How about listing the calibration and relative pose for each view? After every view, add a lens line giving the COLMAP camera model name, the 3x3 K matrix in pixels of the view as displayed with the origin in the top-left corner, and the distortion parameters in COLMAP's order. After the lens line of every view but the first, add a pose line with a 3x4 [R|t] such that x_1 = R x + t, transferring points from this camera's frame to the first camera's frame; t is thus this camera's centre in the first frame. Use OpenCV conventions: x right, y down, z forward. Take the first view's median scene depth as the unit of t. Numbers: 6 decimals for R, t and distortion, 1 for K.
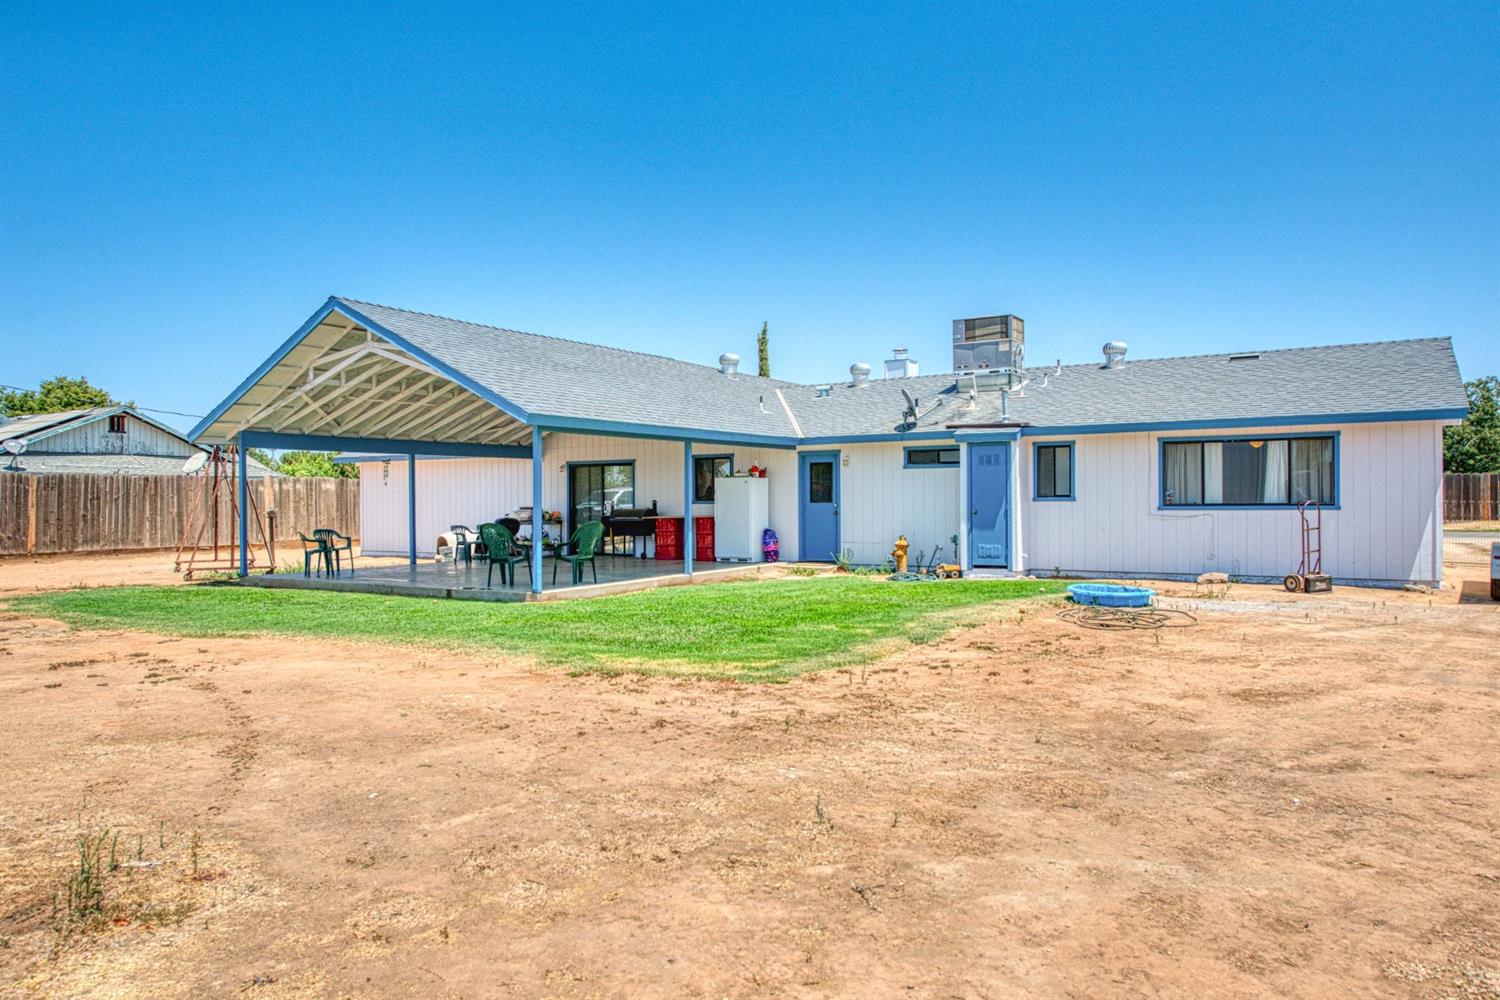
lens RADIAL K [[1065.7, 0, 750.1], [0, 1065.7, 524.5], [0, 0, 1]] dist [-0.004456, -0.000519]
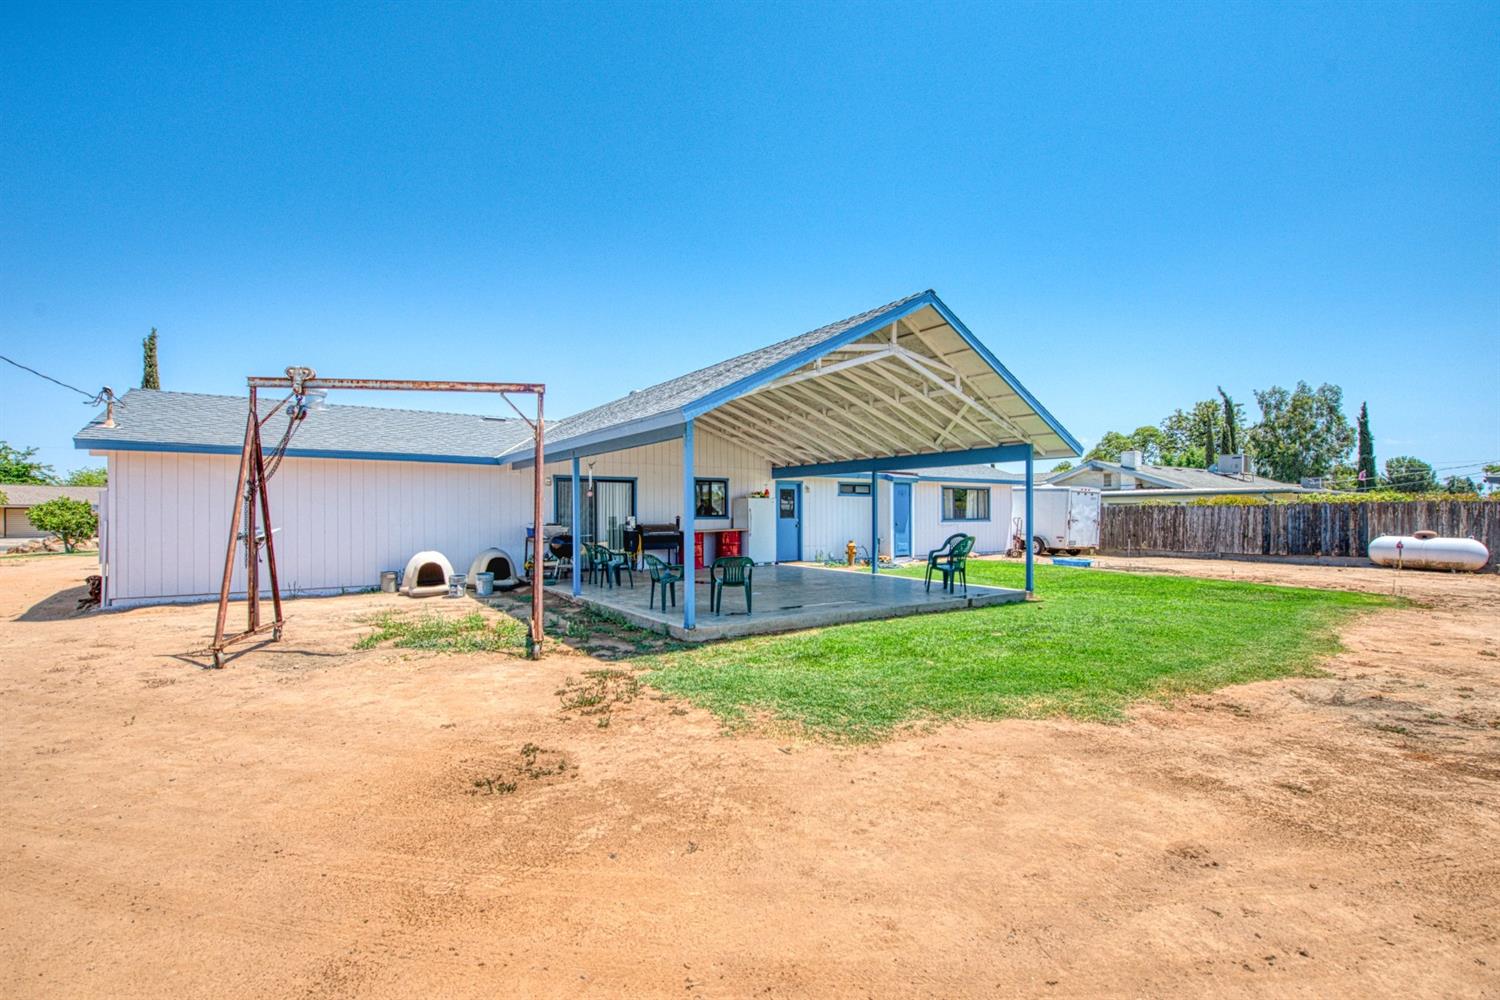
lens RADIAL K [[663.2, 0, 749.6], [0, 663.2, 509.5], [0, 0, 1]] dist [-0.018375, -0.000225]
pose [[0.400478, 0.012580, 0.916220, -0.745437], [0.019205, 0.999571, -0.022119, -0.013985], [-0.916105, 0.026454, 0.400064, 0.709770]]
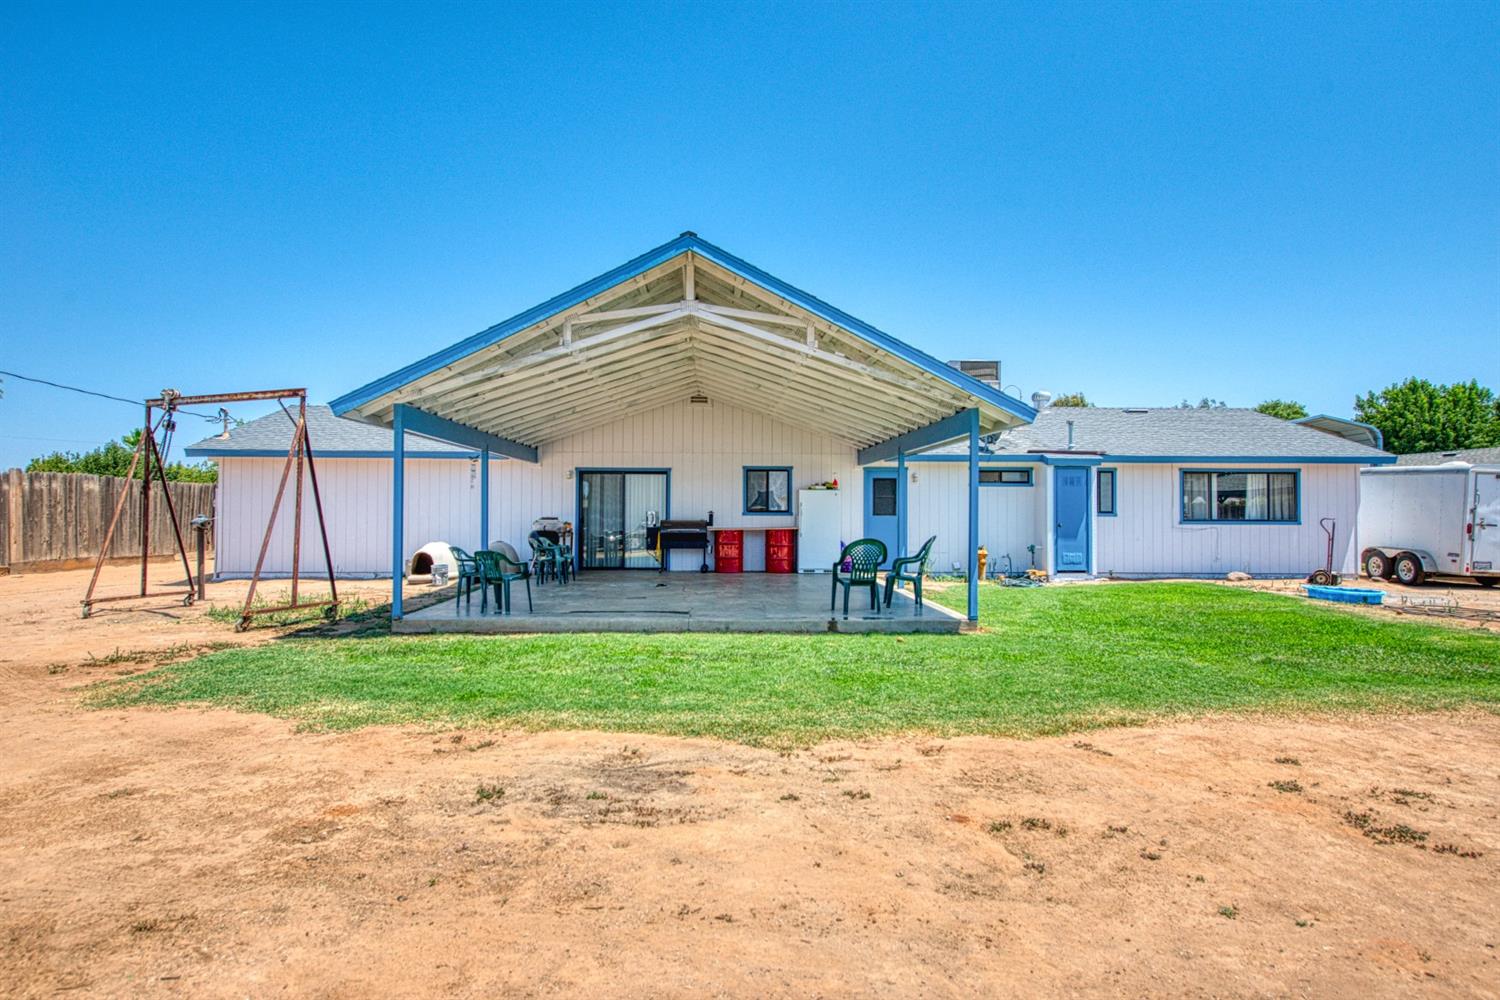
lens RADIAL K [[826.9, 0, 750.0], [0, 826.9, 500.0], [0, 0, 1]] dist [0.022065, -0.000007]
pose [[0.826608, 0.018861, 0.562462, -0.520818], [0.002150, 0.999325, -0.036671, -0.005831], [-0.562774, 0.031522, 0.826009, 0.390926]]
